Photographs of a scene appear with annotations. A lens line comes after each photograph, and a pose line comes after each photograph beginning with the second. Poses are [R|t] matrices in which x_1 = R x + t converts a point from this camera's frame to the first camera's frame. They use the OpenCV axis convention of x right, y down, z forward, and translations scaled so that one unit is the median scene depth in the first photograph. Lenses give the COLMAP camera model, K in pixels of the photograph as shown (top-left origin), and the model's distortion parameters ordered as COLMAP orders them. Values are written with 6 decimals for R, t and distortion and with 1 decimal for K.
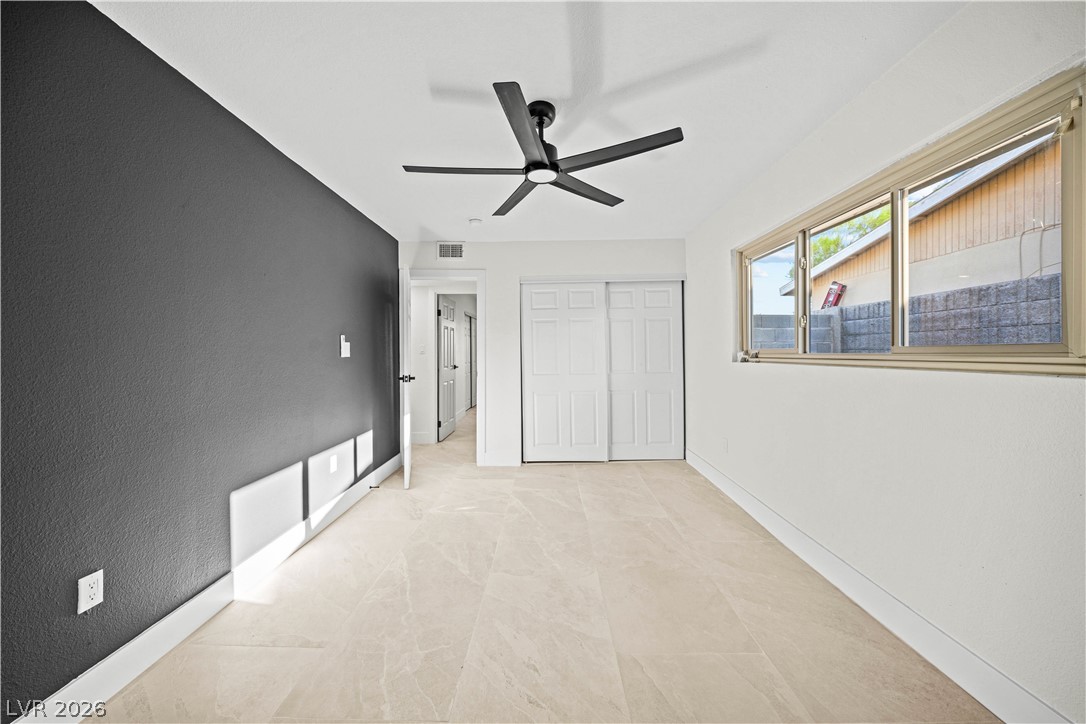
lens RADIAL K [[379.0, 0, 540.3], [0, 379.0, 352.8], [0, 0, 1]] dist [0.023353, -0.011486]
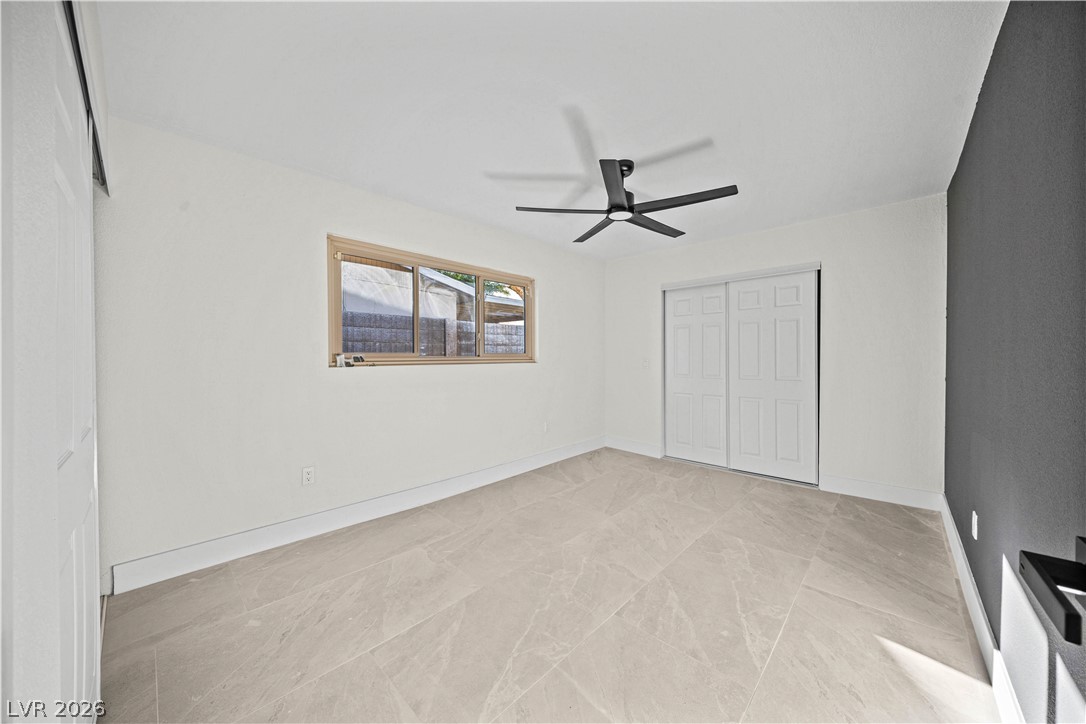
lens RADIAL K [[382.6, 0, 540.3], [0, 382.6, 359.2], [0, 0, 1]] dist [0.011745, -0.005804]
pose [[-0.741829, 0.001039, 0.670588, -0.413013], [0.004158, 0.999987, 0.003051, 0.006068], [-0.670576, 0.005052, -0.741824, 1.351048]]
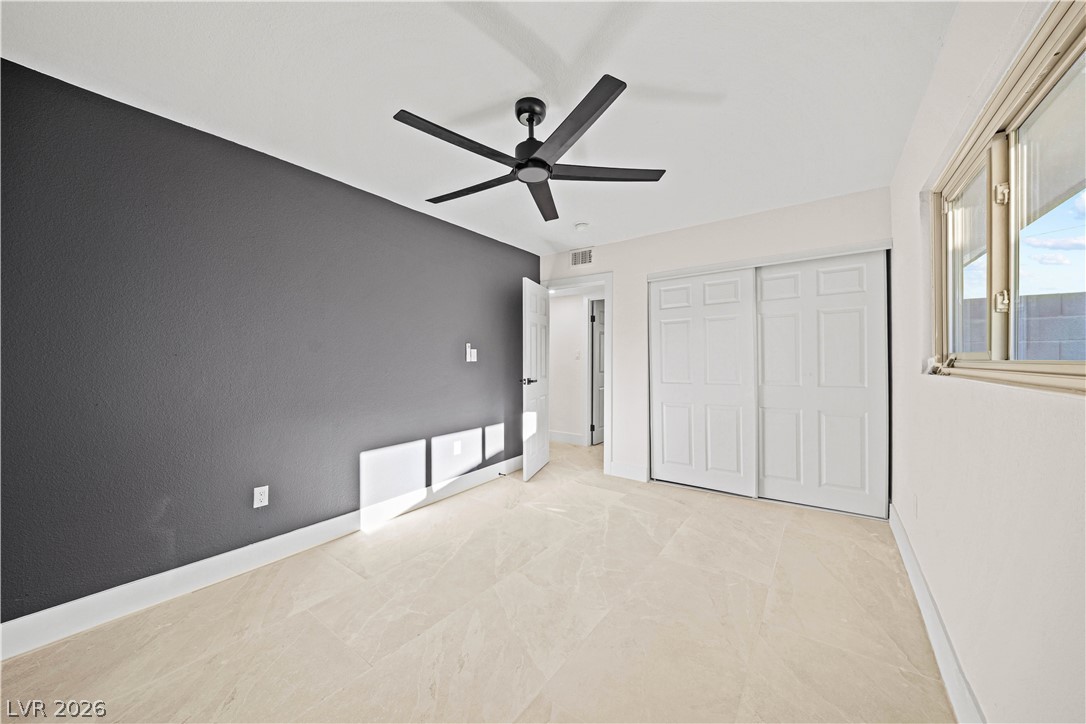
lens RADIAL K [[382.6, 0, 540.3], [0, 382.6, 359.2], [0, 0, 1]] dist [0.011745, -0.005804]
pose [[0.816055, 0.003626, -0.577963, 0.370759], [-0.001901, 0.999992, 0.003589, -0.000414], [0.577971, -0.001830, 0.816055, 0.138430]]
